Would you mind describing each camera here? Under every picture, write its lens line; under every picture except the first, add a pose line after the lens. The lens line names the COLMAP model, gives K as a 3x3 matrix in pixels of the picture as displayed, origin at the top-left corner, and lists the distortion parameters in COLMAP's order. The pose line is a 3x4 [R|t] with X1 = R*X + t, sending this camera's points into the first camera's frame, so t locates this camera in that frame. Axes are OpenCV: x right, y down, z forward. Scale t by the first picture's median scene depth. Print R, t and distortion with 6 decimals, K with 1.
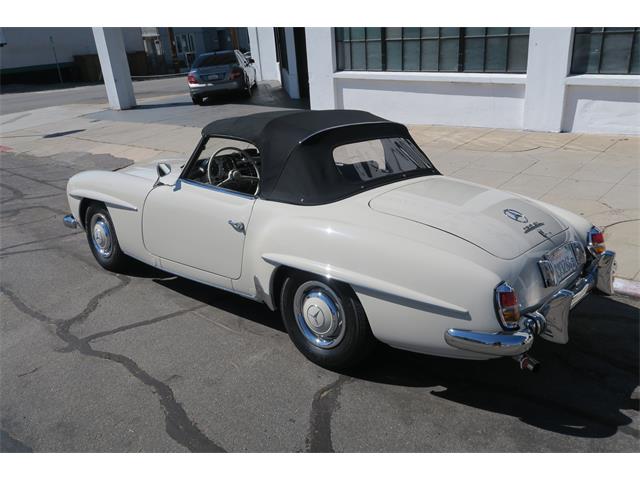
lens RADIAL K [[528.6, 0, 320.0], [0, 528.6, 240.0], [0, 0, 1]] dist [0.006887, 0.000548]
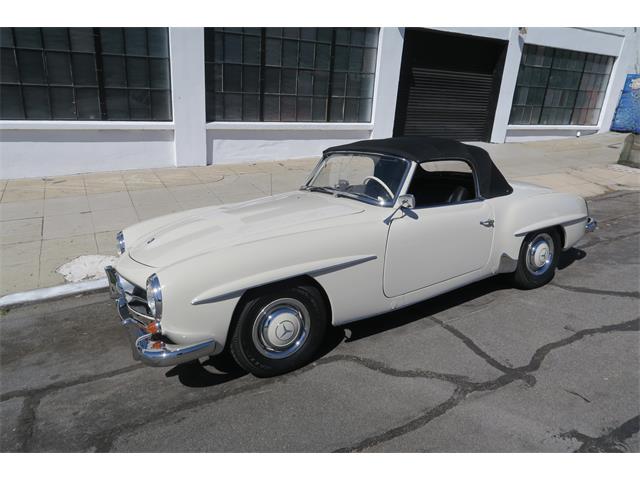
lens RADIAL K [[438.7, 0, 320.0], [0, 438.7, 240.0], [0, 0, 1]] dist [-0.012821, 0.000119]
pose [[0.302219, -0.240962, 0.922280, -0.721222], [0.297532, 0.943031, 0.148886, -0.151430], [-0.905615, 0.229412, 0.356695, 0.570396]]
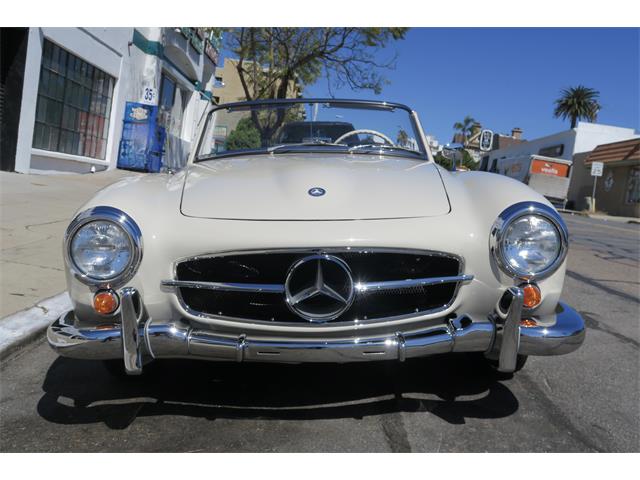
lens RADIAL K [[651.1, 0, 320.0], [0, 651.1, 240.0], [0, 0, 1]] dist [-0.000079, 0.001681]
pose [[-0.681991, -0.067122, 0.728274, -0.584088], [0.207050, 0.937322, 0.280280, -0.213557], [-0.701440, 0.341938, -0.625348, 1.183625]]
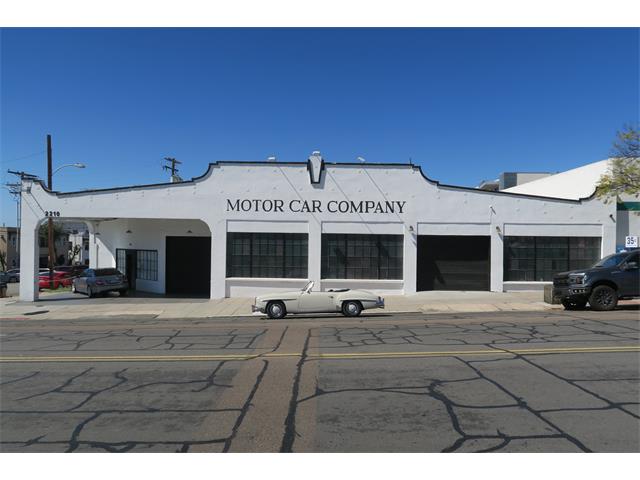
lens RADIAL K [[438.7, 0, 320.0], [0, 438.7, 240.0], [0, 0, 1]] dist [-0.012821, 0.000119]
pose [[0.737505, 0.089800, 0.669345, -1.873936], [0.201788, 0.916542, -0.345301, 0.550704], [-0.644491, 0.389727, 0.657833, -1.196385]]
